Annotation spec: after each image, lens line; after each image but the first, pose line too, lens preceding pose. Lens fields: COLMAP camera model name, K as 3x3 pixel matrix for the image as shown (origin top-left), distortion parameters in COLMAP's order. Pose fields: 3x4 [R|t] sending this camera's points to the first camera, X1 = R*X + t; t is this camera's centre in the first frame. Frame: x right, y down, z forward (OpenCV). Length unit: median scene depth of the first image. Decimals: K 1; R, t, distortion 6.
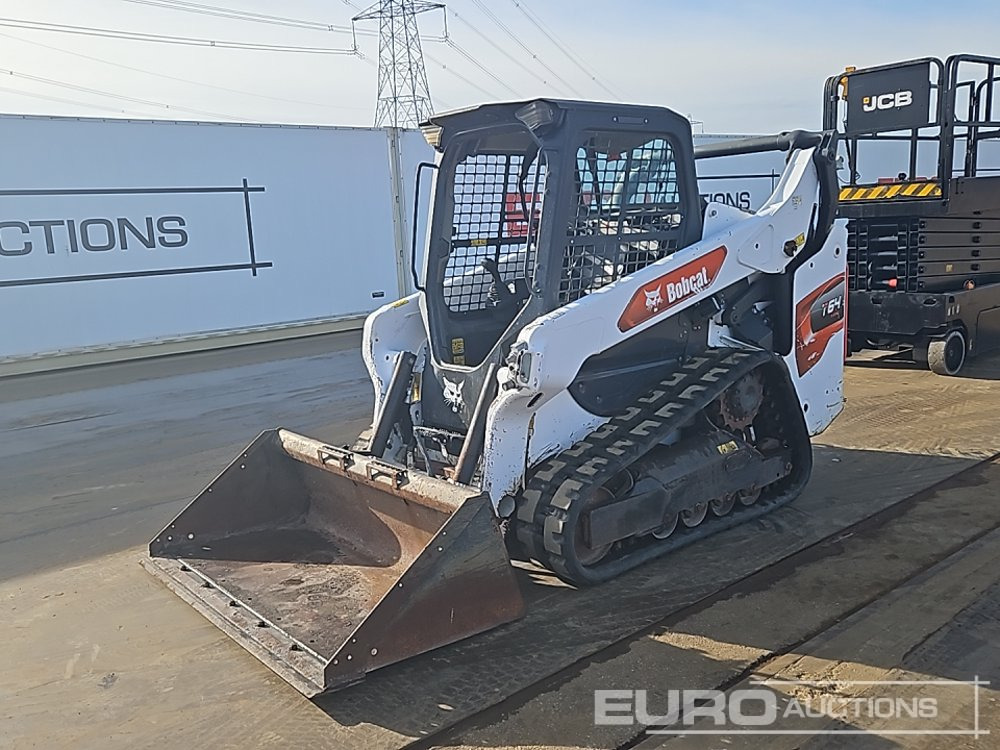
lens RADIAL K [[881.5, 0, 494.8], [0, 881.5, 394.4], [0, 0, 1]] dist [0.070160, -0.043289]
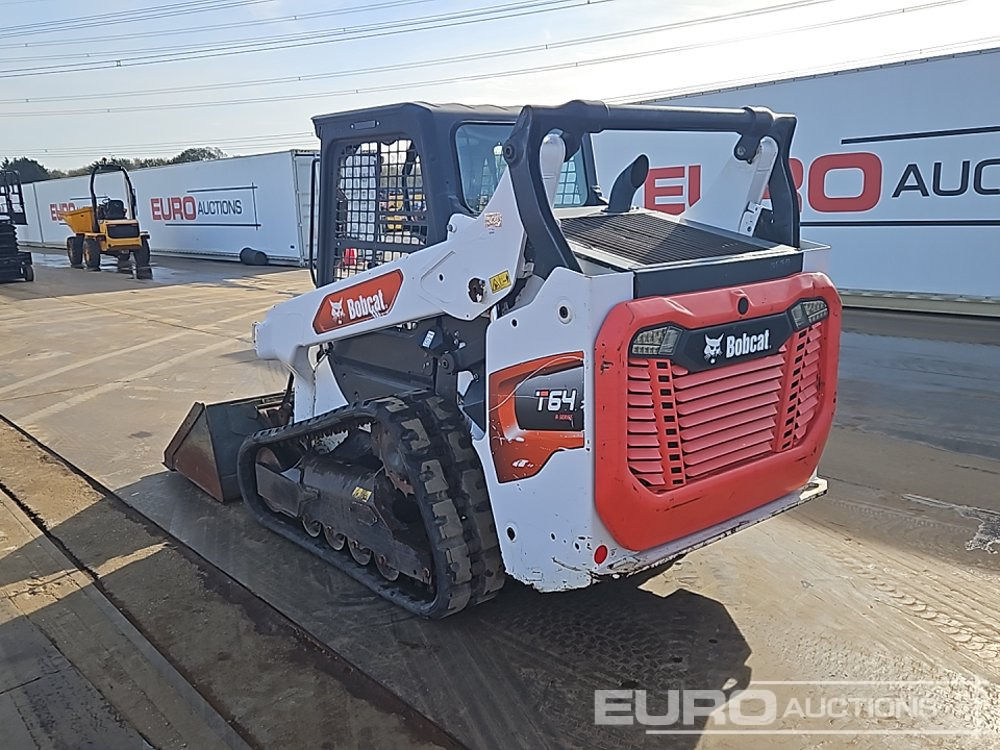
lens RADIAL K [[881.5, 0, 484.6], [0, 881.5, 382.2], [0, 0, 1]] dist [0.070160, -0.043289]
pose [[-0.005852, 0.259617, -0.965694, 1.109046], [-0.157281, 0.953452, 0.257279, -0.299479], [0.987537, 0.153391, 0.035254, 1.094333]]
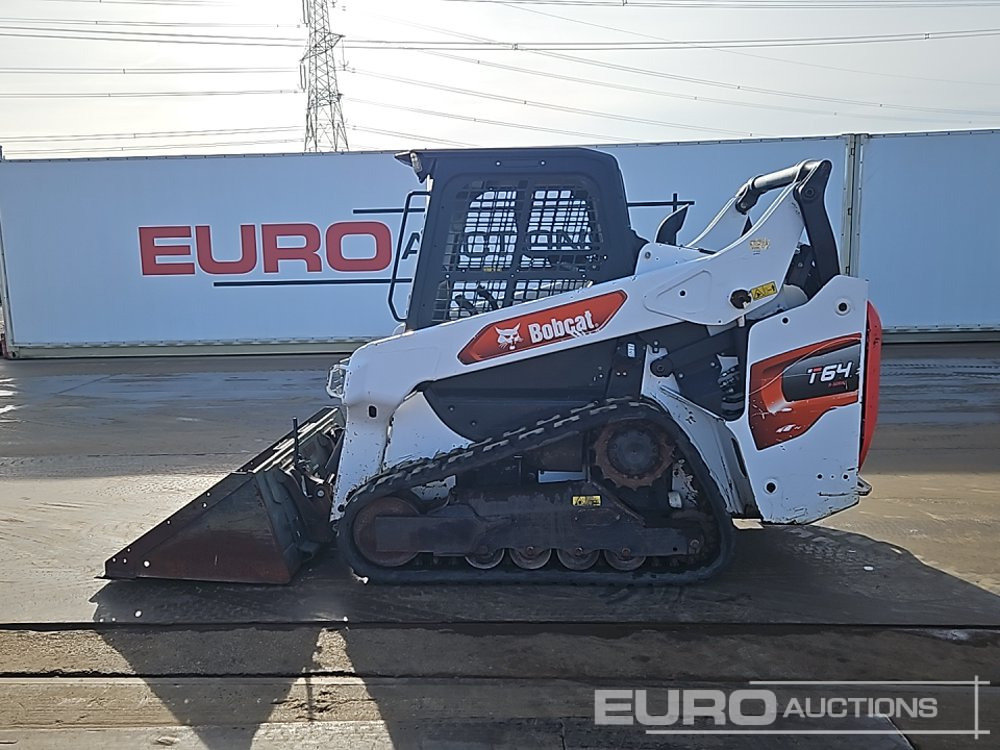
lens RADIAL K [[881.5, 0, 489.4], [0, 881.5, 378.2], [0, 0, 1]] dist [0.070160, -0.043289]
pose [[0.730138, 0.139547, -0.668899, 0.819598], [-0.150686, 0.987707, 0.041575, -0.095710], [0.666478, 0.070438, 0.742190, 0.220094]]
